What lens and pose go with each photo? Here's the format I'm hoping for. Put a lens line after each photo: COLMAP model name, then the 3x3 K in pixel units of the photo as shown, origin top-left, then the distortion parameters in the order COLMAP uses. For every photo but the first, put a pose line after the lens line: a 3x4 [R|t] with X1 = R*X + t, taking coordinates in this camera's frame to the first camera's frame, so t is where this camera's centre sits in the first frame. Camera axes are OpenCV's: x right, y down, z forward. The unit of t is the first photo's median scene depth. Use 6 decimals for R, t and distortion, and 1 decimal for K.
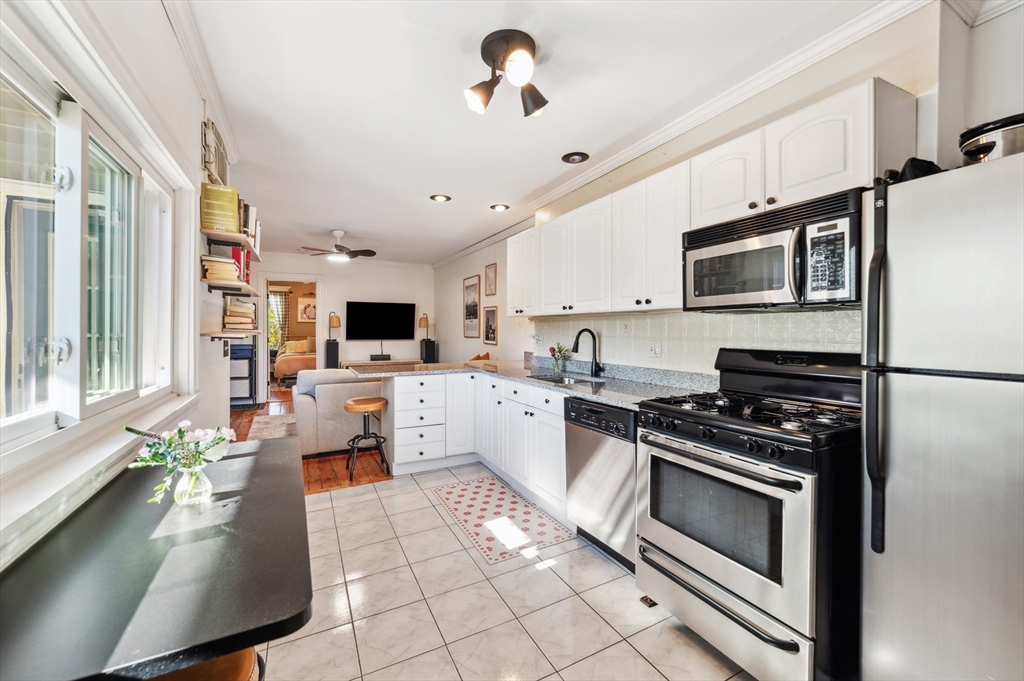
lens RADIAL K [[407.4, 0, 513.9], [0, 407.4, 331.7], [0, 0, 1]] dist [0.002273, 0.000037]
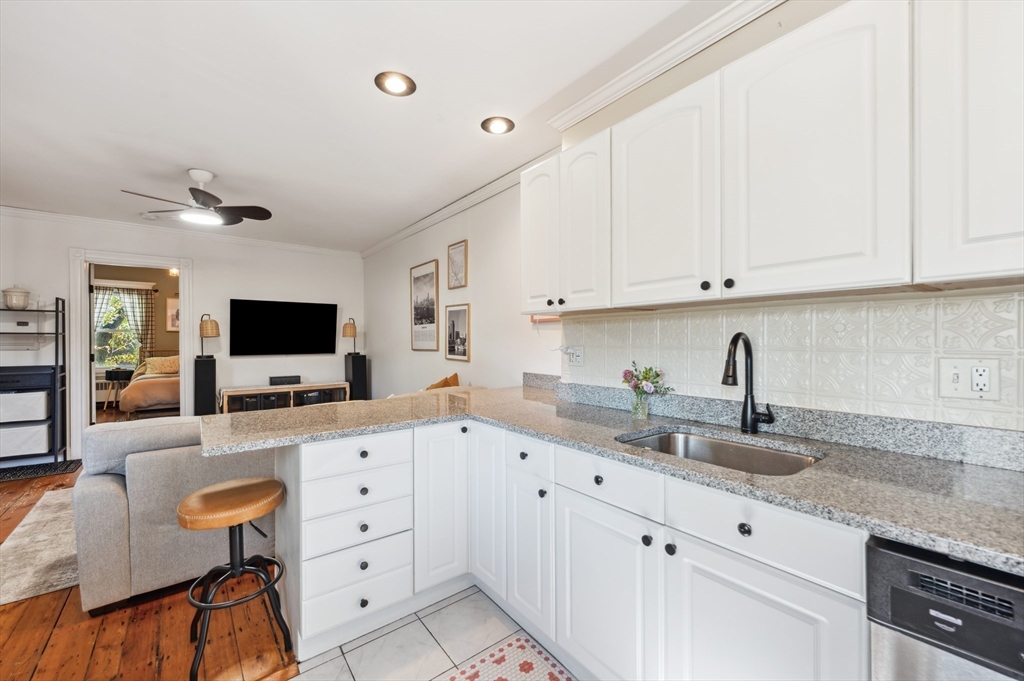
lens RADIAL K [[407.4, 0, 511.9], [0, 407.4, 340.6], [0, 0, 1]] dist [0.002273, 0.000037]
pose [[0.984343, -0.006523, 0.176141, -0.087974], [0.007224, 0.999968, -0.003338, 0.000855], [-0.176114, 0.004558, 0.984359, 0.319487]]
